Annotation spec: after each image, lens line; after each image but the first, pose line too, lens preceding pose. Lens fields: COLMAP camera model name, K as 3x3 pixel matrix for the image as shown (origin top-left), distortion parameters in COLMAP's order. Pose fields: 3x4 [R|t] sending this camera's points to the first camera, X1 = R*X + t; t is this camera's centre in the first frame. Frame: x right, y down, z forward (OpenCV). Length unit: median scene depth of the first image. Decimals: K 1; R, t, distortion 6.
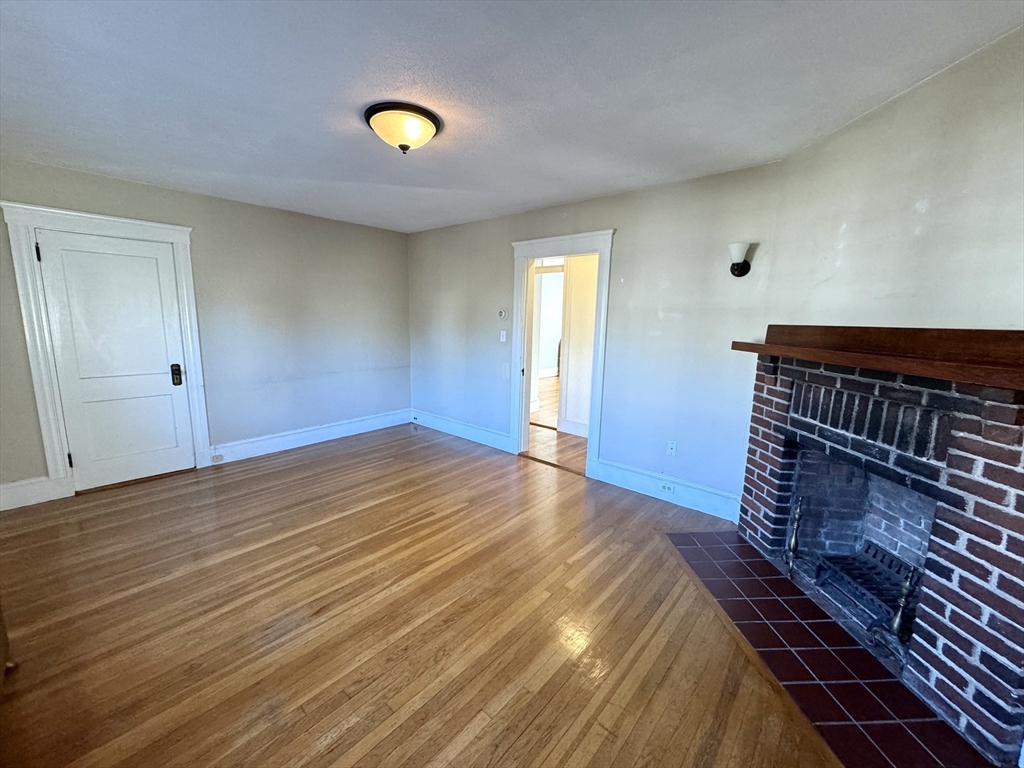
lens RADIAL K [[407.2, 0, 511.8], [0, 407.2, 381.9], [0, 0, 1]] dist [-0.001258, 0.000155]
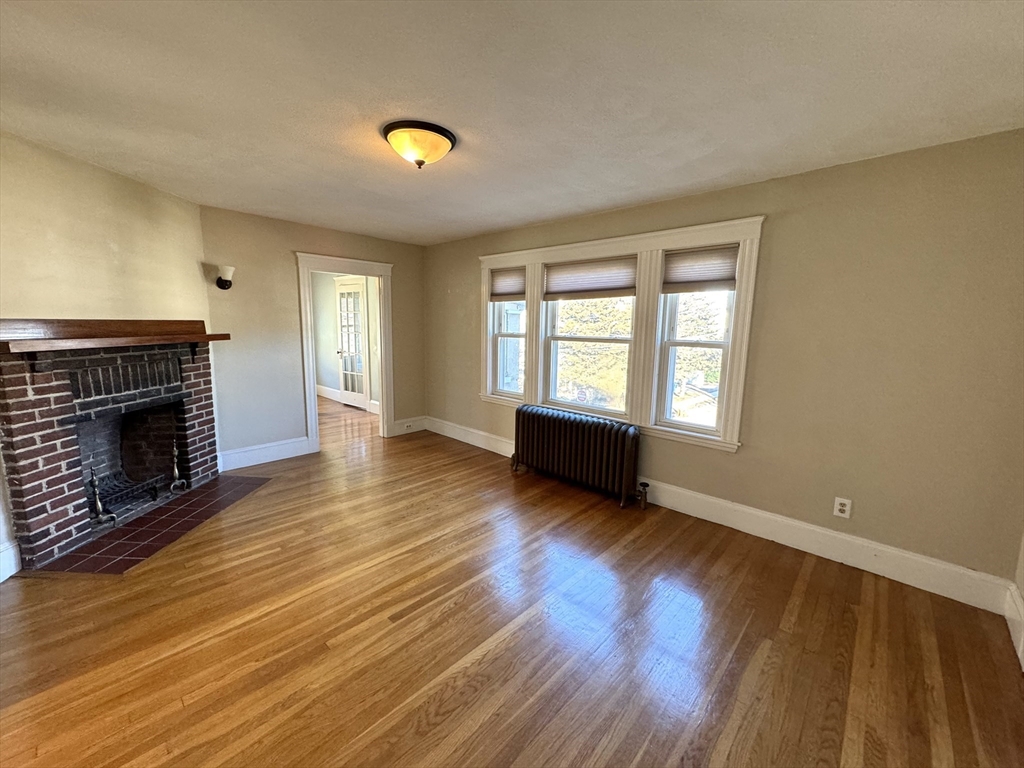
lens RADIAL K [[407.2, 0, 511.8], [0, 407.2, 381.9], [0, 0, 1]] dist [-0.001258, 0.000155]
pose [[-0.998604, -0.045777, 0.026336, -0.523729], [-0.036001, 0.954900, 0.294738, -0.344135], [-0.038640, 0.293379, -0.955215, 2.045066]]
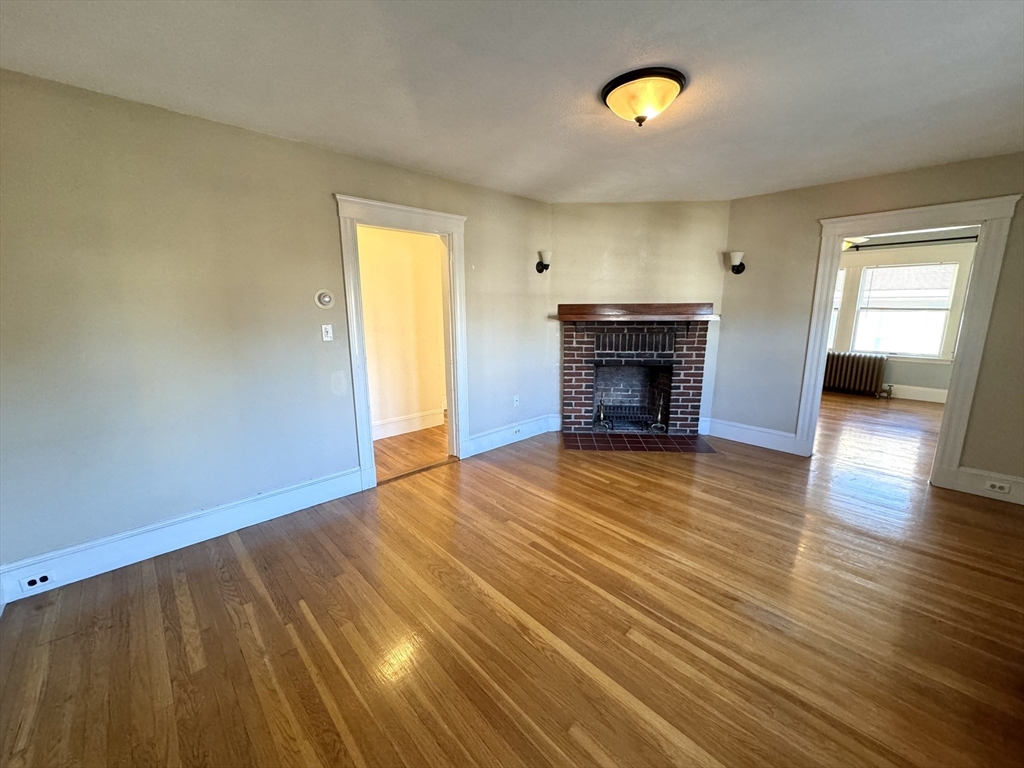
lens RADIAL K [[407.2, 0, 511.8], [0, 407.2, 381.9], [0, 0, 1]] dist [-0.001258, 0.000155]
pose [[0.098229, -0.209642, 0.972832, -1.256186], [0.161792, 0.967918, 0.192247, -0.216636], [-0.981924, 0.138512, 0.128996, 1.197655]]
